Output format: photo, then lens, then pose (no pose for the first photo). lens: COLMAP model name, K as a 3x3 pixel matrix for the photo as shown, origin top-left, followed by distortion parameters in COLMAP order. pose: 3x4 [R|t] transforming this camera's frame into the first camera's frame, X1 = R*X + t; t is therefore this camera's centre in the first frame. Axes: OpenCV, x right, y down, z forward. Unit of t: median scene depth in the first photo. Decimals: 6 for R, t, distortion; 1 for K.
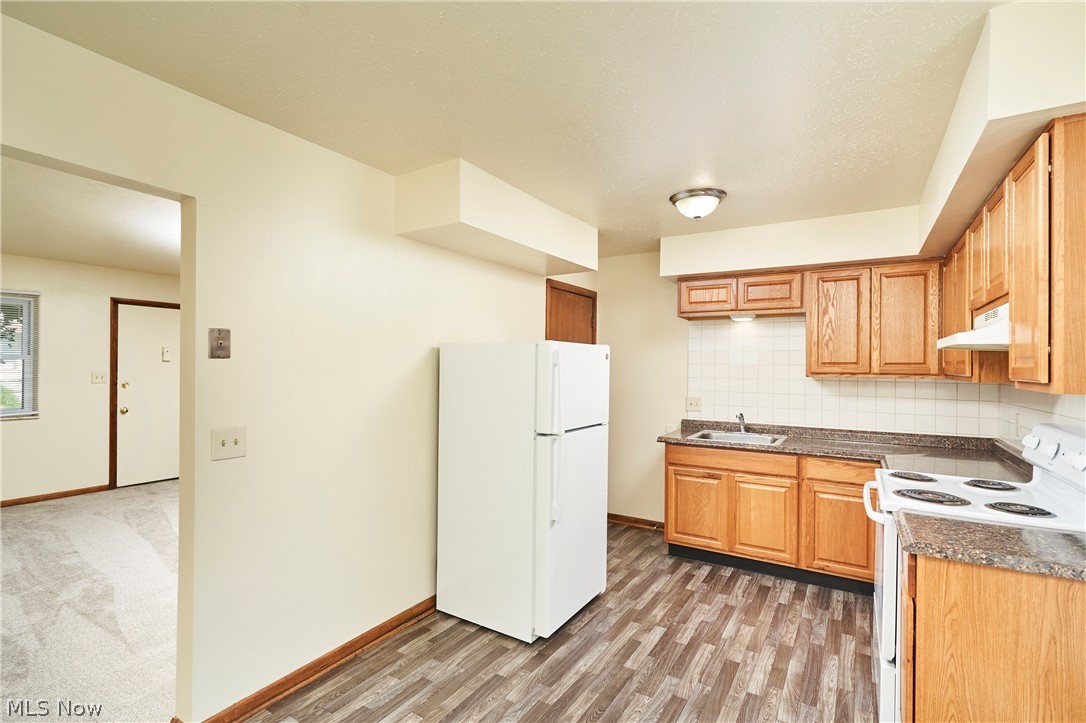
lens RADIAL K [[507.1, 0, 543.0], [0, 507.1, 361.5], [0, 0, 1]] dist [-0.001641, -0.000042]
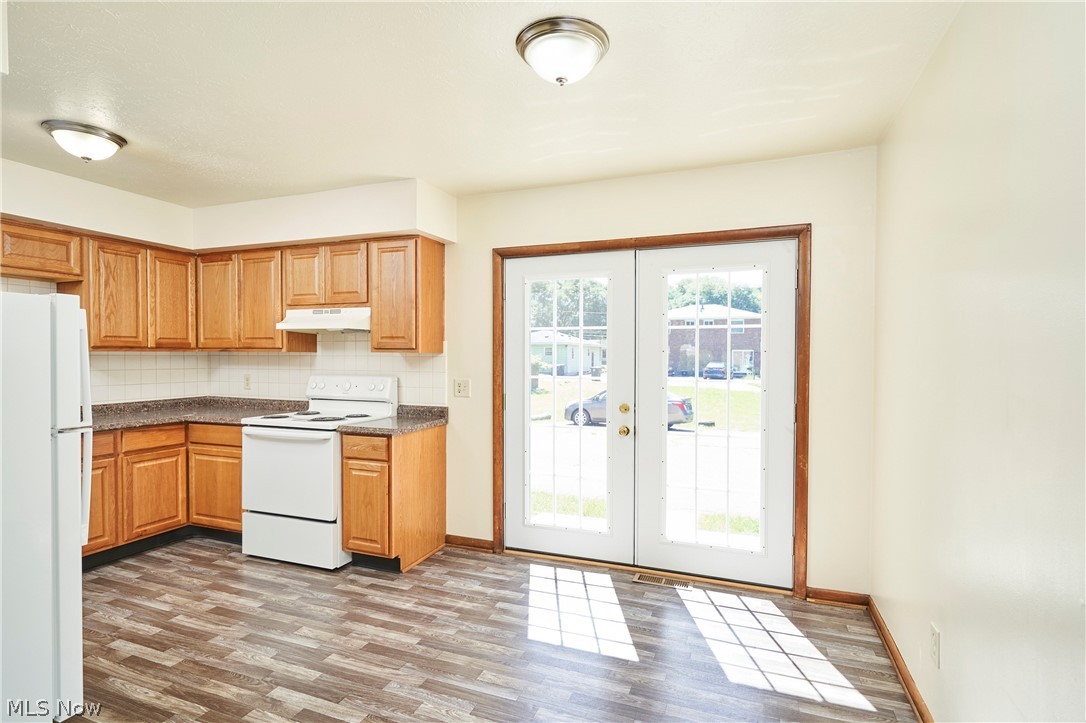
lens RADIAL K [[541.0, 0, 543.0], [0, 541.0, 361.5], [0, 0, 1]] dist [0.000789, 0.000052]
pose [[-0.184750, -0.022861, 0.982520, -0.686357], [-0.011036, 0.999715, 0.021186, 0.021846], [-0.982724, -0.006929, -0.184949, 0.403189]]
